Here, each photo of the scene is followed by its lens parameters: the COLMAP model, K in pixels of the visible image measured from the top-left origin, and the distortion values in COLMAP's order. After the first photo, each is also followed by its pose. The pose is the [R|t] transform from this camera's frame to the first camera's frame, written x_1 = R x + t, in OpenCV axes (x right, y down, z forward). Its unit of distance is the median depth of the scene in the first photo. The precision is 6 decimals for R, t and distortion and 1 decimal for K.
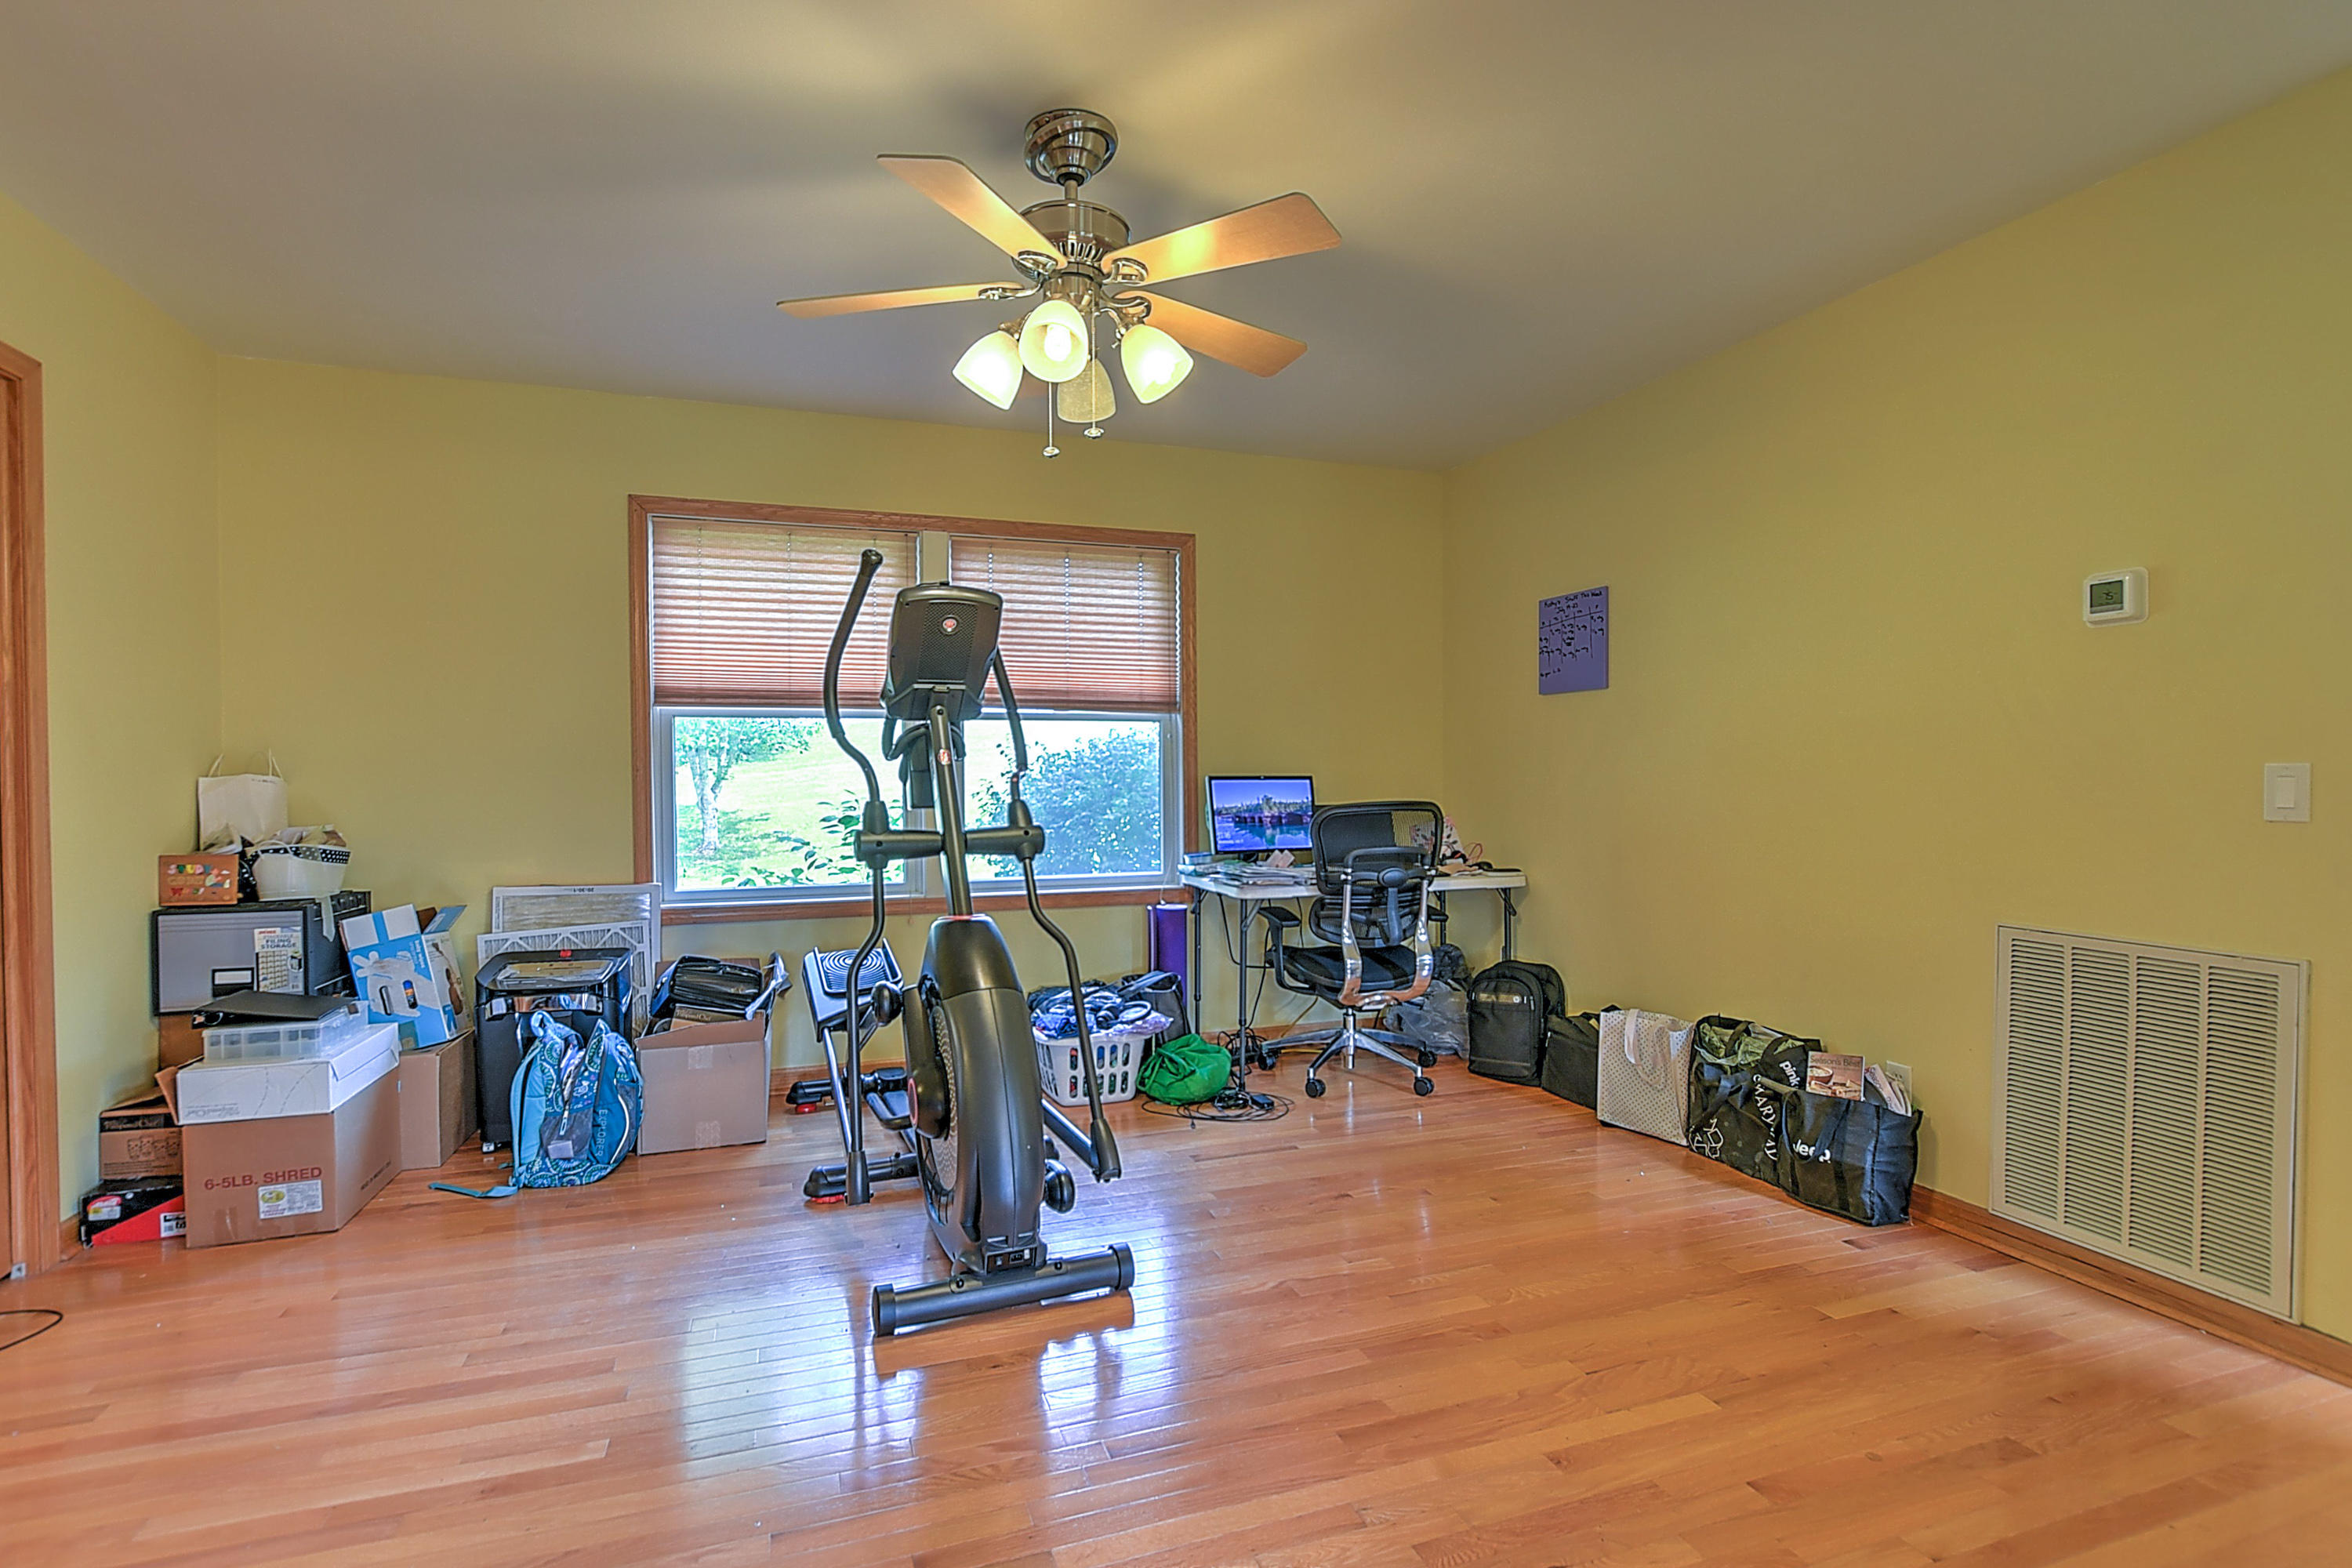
lens RADIAL K [[1108.4, 0, 1160.8], [0, 1108.4, 791.9], [0, 0, 1]] dist [-0.017312, 0.003823]
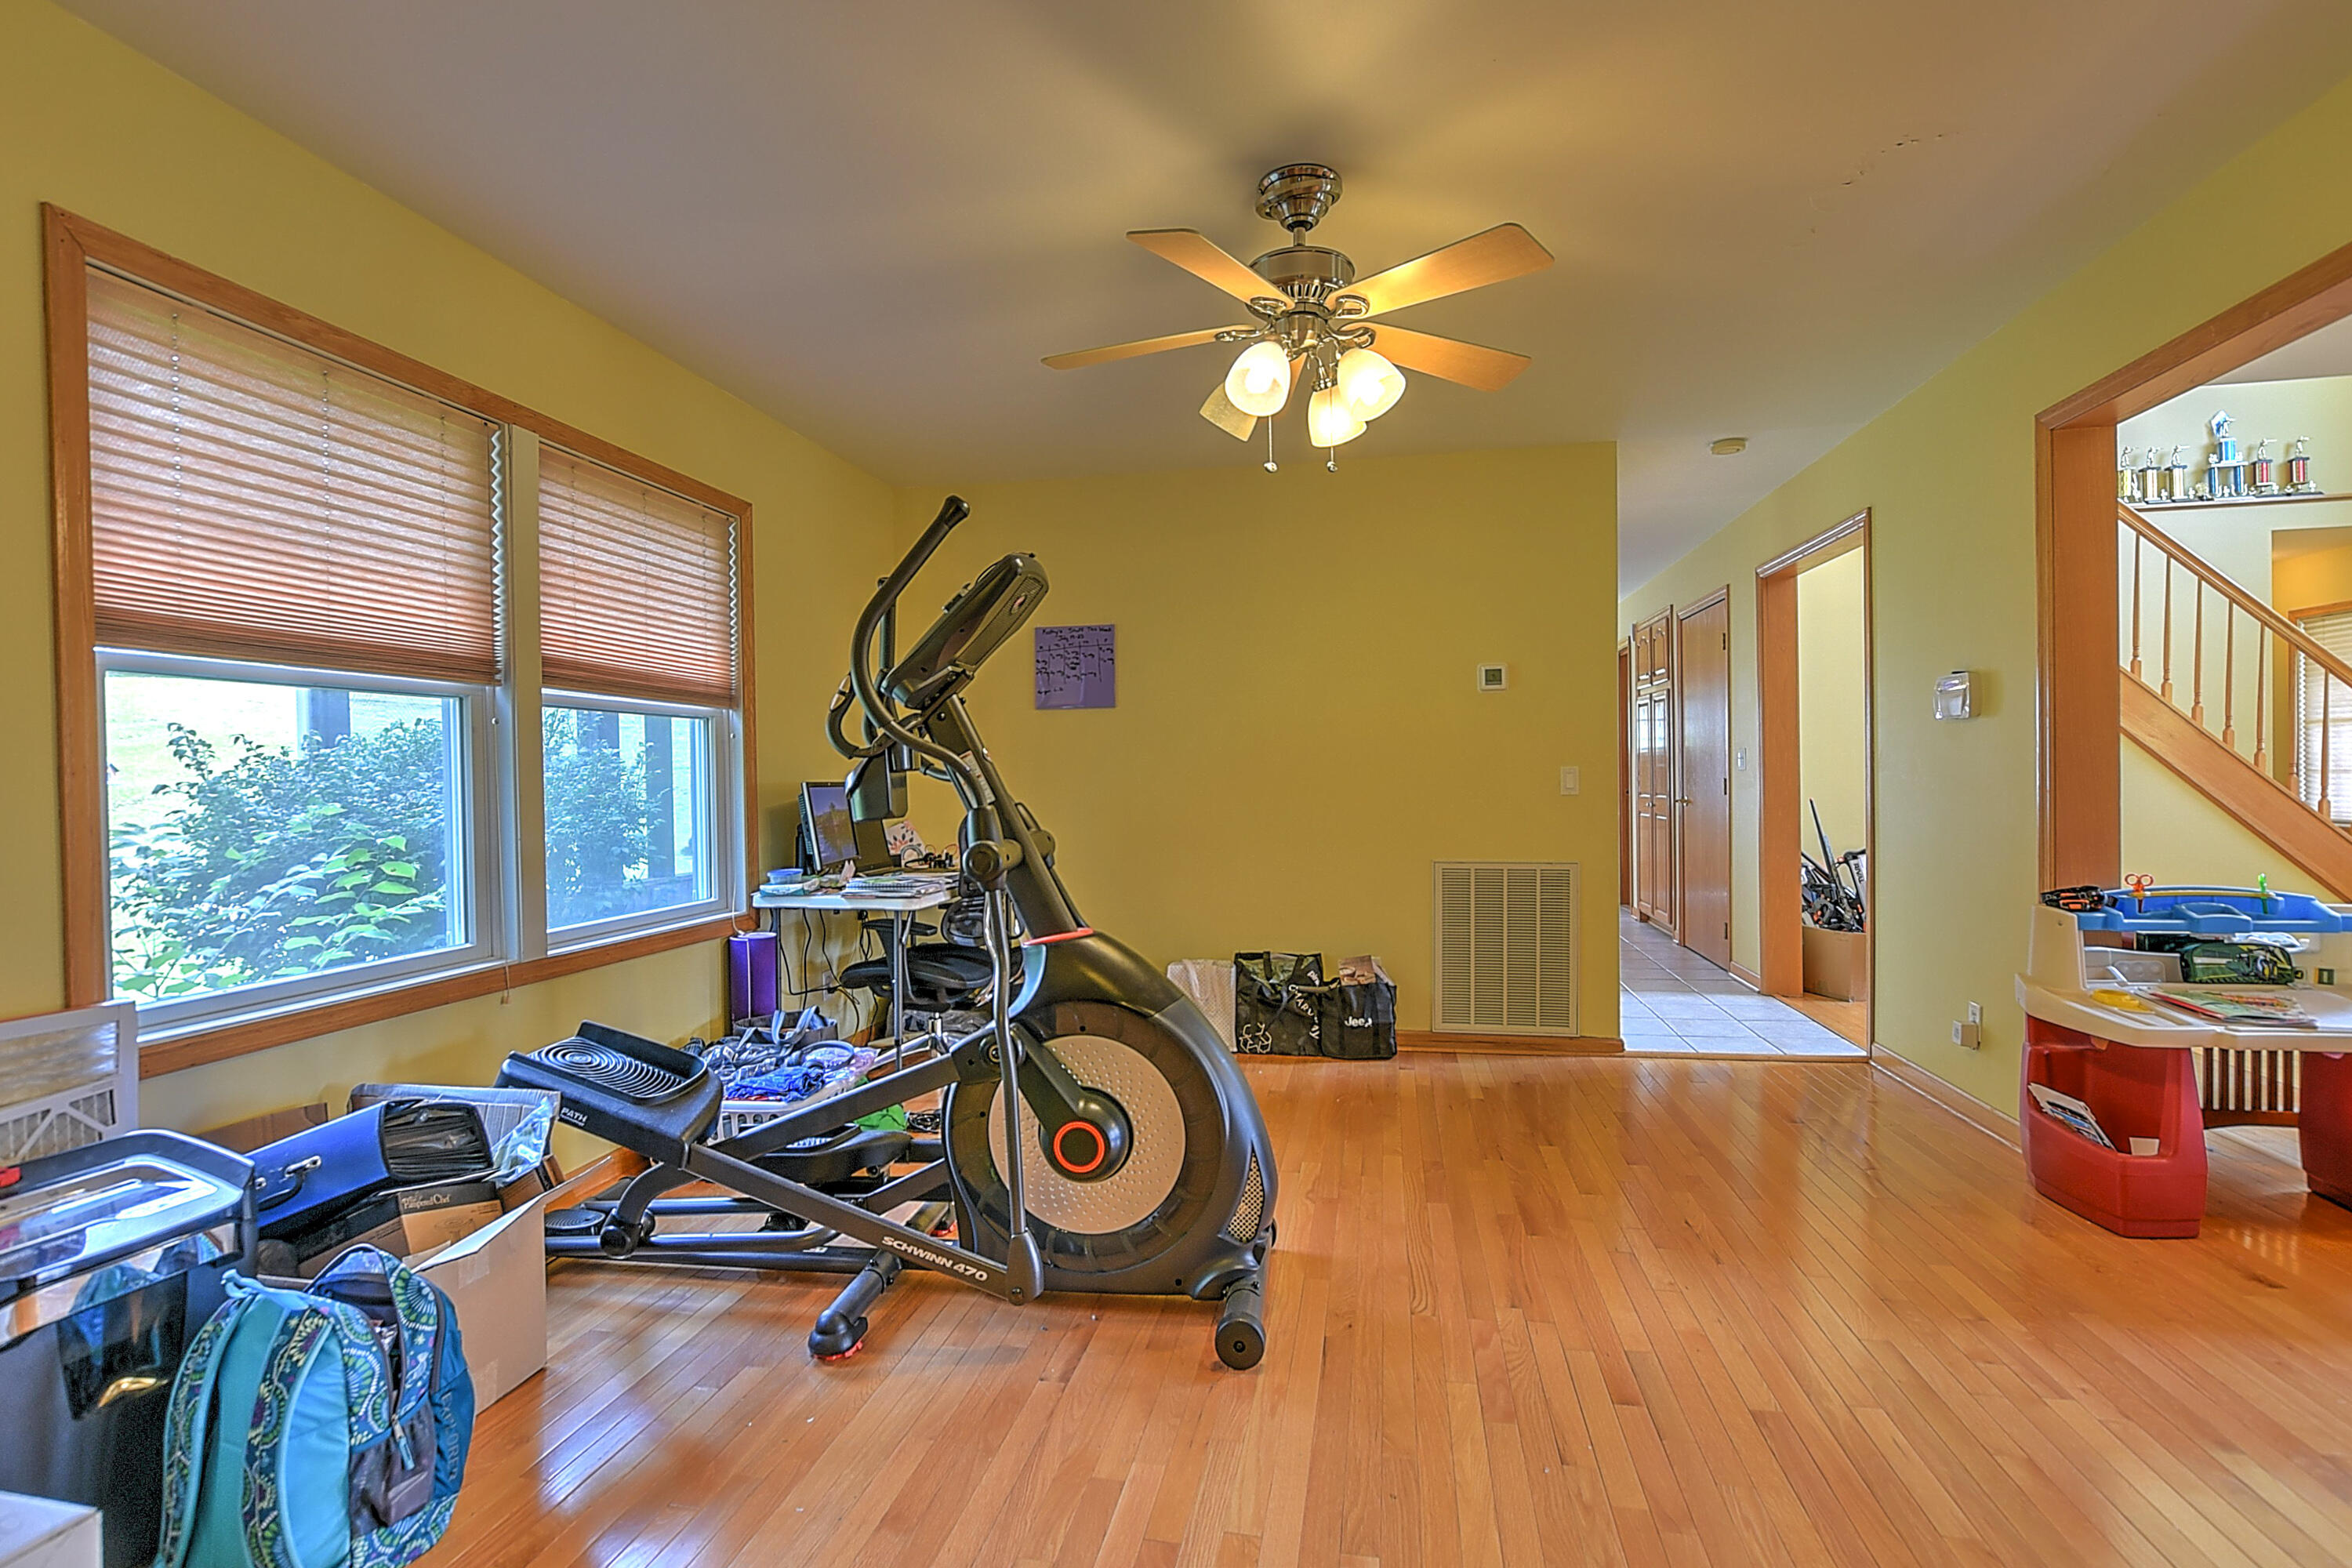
lens RADIAL K [[1108.4, 0, 1159.9], [0, 1108.4, 795.3], [0, 0, 1]] dist [-0.017312, 0.003823]
pose [[0.506907, -0.016750, 0.861838, -0.778376], [0.025220, 0.999671, 0.004596, -0.001120], [-0.861632, 0.019406, 0.507163, 0.409690]]
